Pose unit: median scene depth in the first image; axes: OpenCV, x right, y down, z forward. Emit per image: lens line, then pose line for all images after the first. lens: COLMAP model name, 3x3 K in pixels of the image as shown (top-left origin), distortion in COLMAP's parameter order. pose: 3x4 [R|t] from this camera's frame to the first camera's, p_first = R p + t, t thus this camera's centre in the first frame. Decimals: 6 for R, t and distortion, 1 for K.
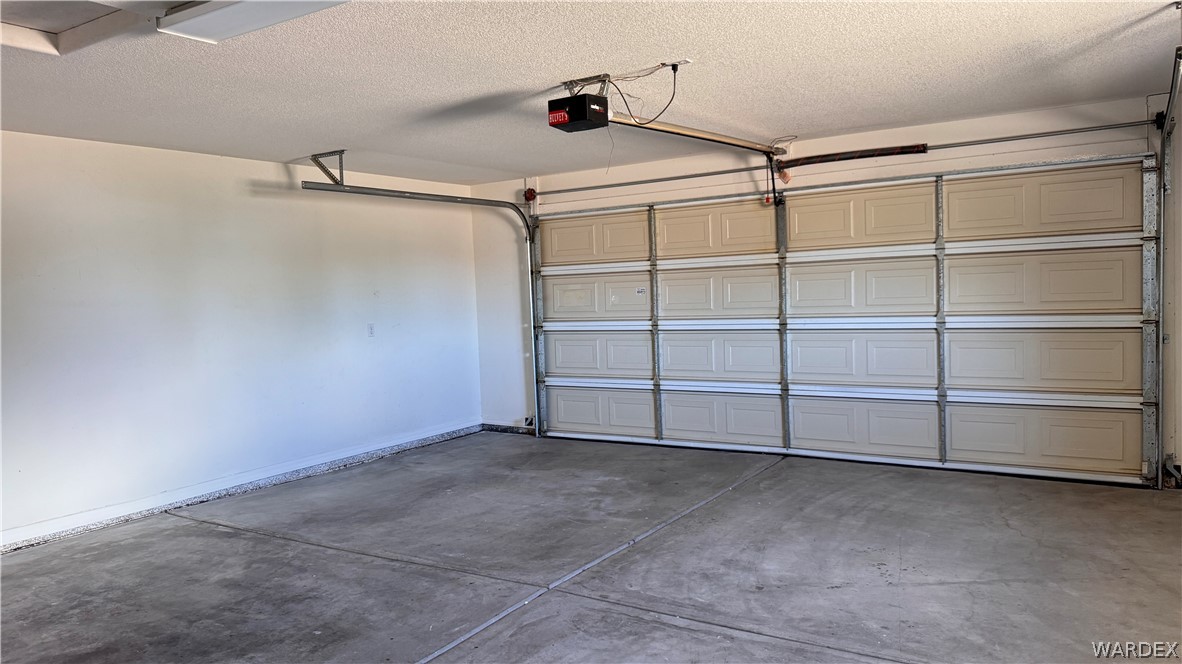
lens RADIAL K [[830.5, 0, 591.5], [0, 830.5, 334.1], [0, 0, 1]] dist [0.071429, -0.032257]
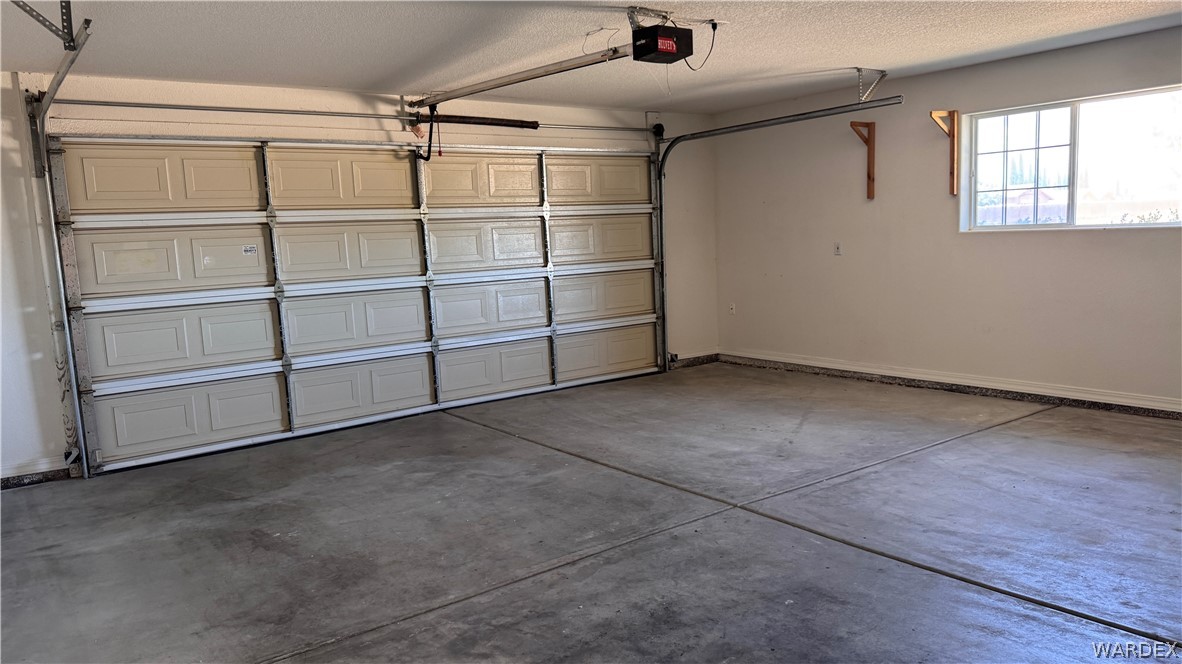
lens RADIAL K [[830.5, 0, 591.7], [0, 830.5, 325.1], [0, 0, 1]] dist [0.071429, -0.032257]
pose [[0.363759, -0.081497, 0.927921, -0.798853], [0.088024, 0.994715, 0.052856, 0.007453], [-0.927325, 0.062452, 0.369010, 0.581990]]
